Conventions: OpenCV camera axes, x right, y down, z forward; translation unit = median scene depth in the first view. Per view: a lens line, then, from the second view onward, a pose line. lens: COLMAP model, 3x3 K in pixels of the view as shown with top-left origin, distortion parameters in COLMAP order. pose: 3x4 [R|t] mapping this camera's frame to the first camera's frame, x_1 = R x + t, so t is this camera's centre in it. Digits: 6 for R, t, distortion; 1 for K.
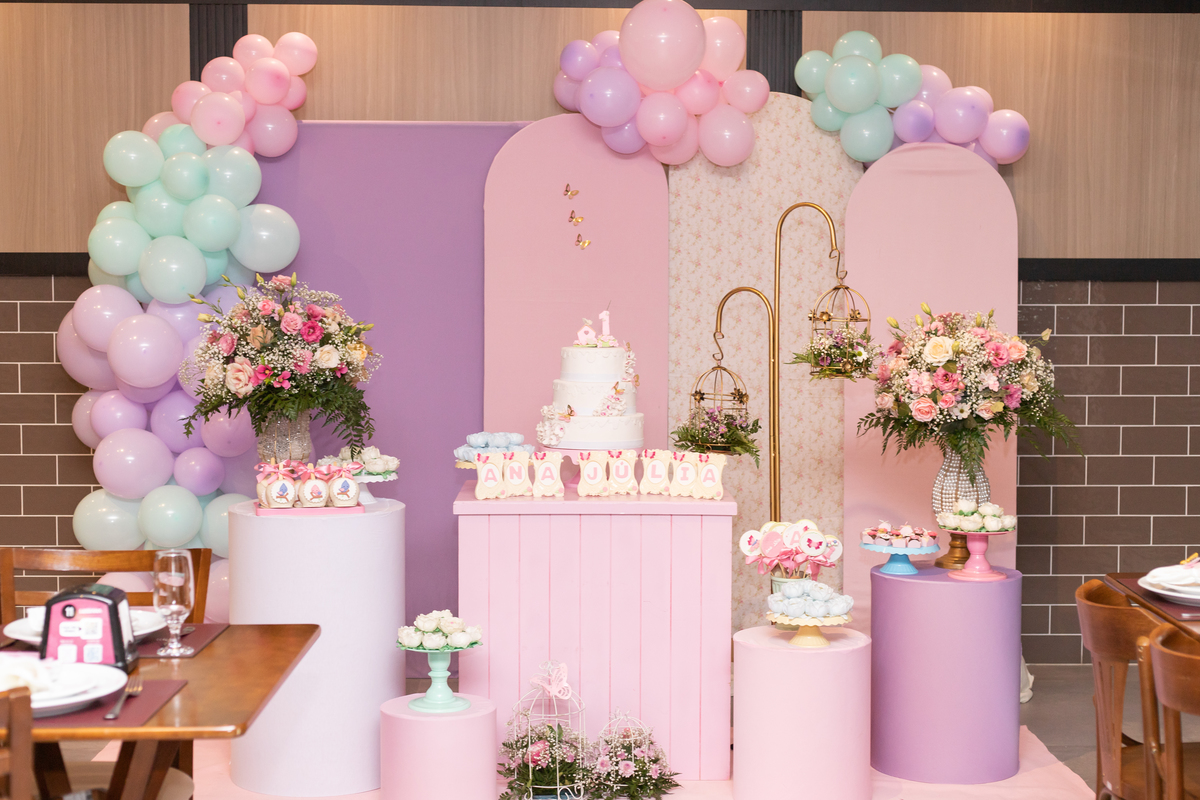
lens RADIAL K [[1681.7, 0, 591.5], [0, 1681.7, 379.0], [0, 0, 1]] dist [0.008191, 0.005999]
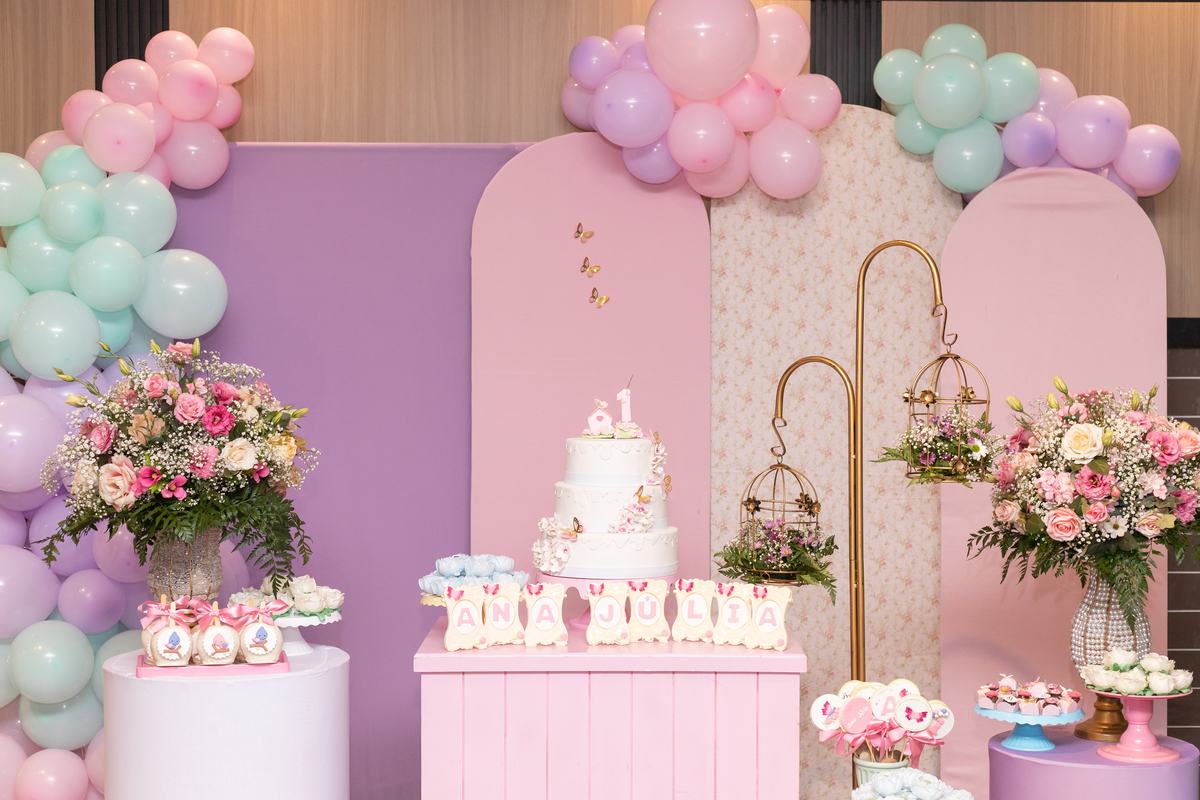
lens RADIAL K [[1781.6, 0, 613.7], [0, 1781.6, 420.2], [0, 0, 1]] dist [0.005651, -0.019705]
pose [[0.999959, -0.002422, -0.008732, 0.010250], [0.002266, 0.999839, -0.017819, -0.013302], [0.008774, 0.017798, 0.999803, 0.223940]]
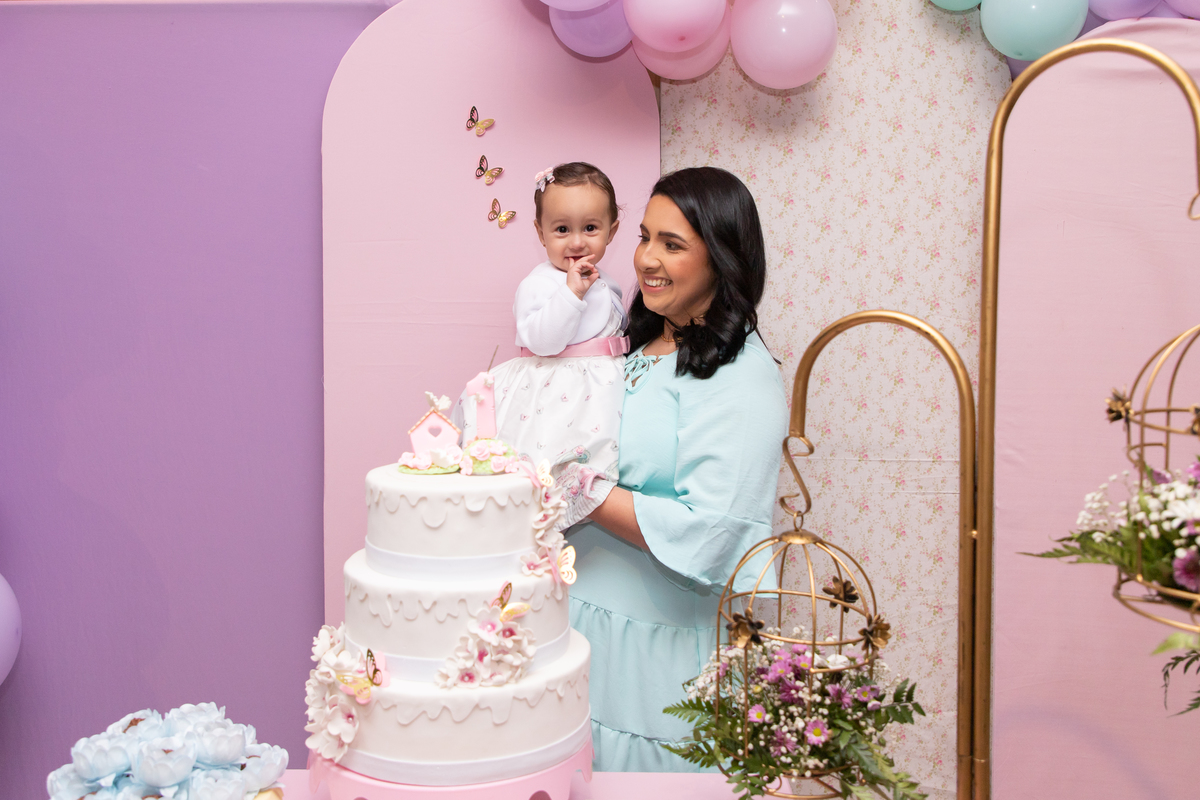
lens RADIAL K [[1112.9, 0, 589.7], [0, 1112.9, 345.9], [0, 0, 1]] dist [-0.026508, -0.006372]
pose [[0.999662, -0.005438, -0.025422, 0.038648], [0.005546, 0.999976, 0.004215, -0.048741], [0.025399, -0.004355, 0.999668, 0.777662]]
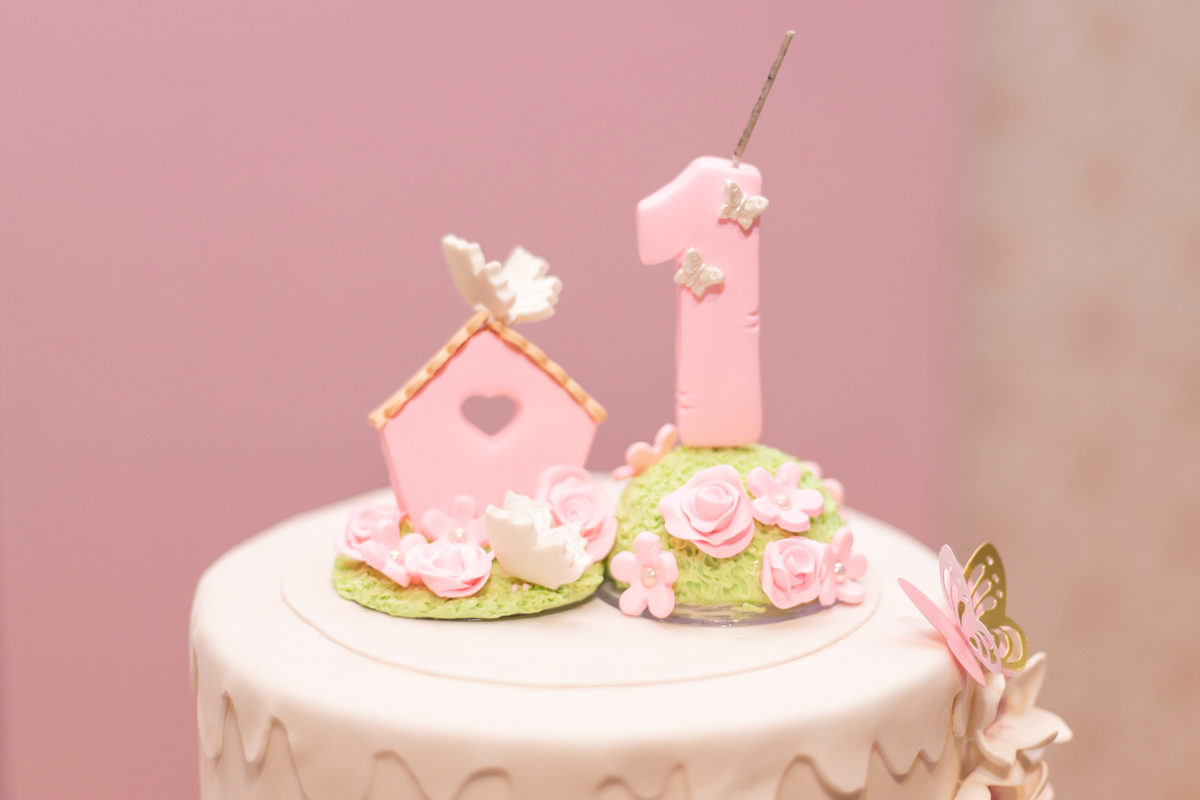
lens RADIAL K [[2398.7, 0, 664.1], [0, 2398.7, 400.1], [0, 0, 1]] dist [-0.044342, -0.090124]
pose [[0.999255, 0.002549, 0.038521, 0.001107], [-0.009390, 0.983897, 0.178488, -0.051272], [-0.037446, -0.178717, 0.983188, 0.907971]]
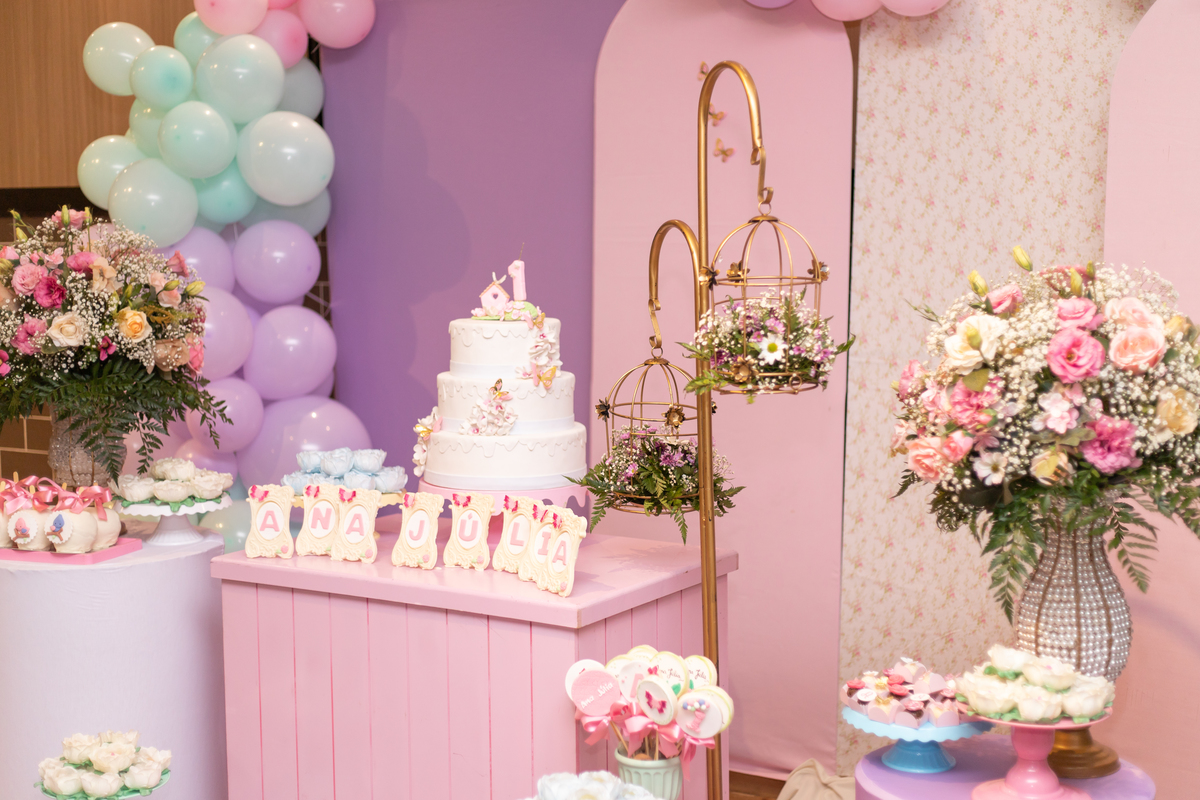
lens RADIAL K [[1692.1, 0, 640.1], [0, 1692.1, 401.9], [0, 0, 1]] dist [-0.009312, 0.034857]
pose [[0.854292, 0.045439, -0.517804, 0.377720], [-0.017568, 0.998127, 0.058604, -0.026983], [0.519497, -0.040968, 0.853489, 0.511031]]
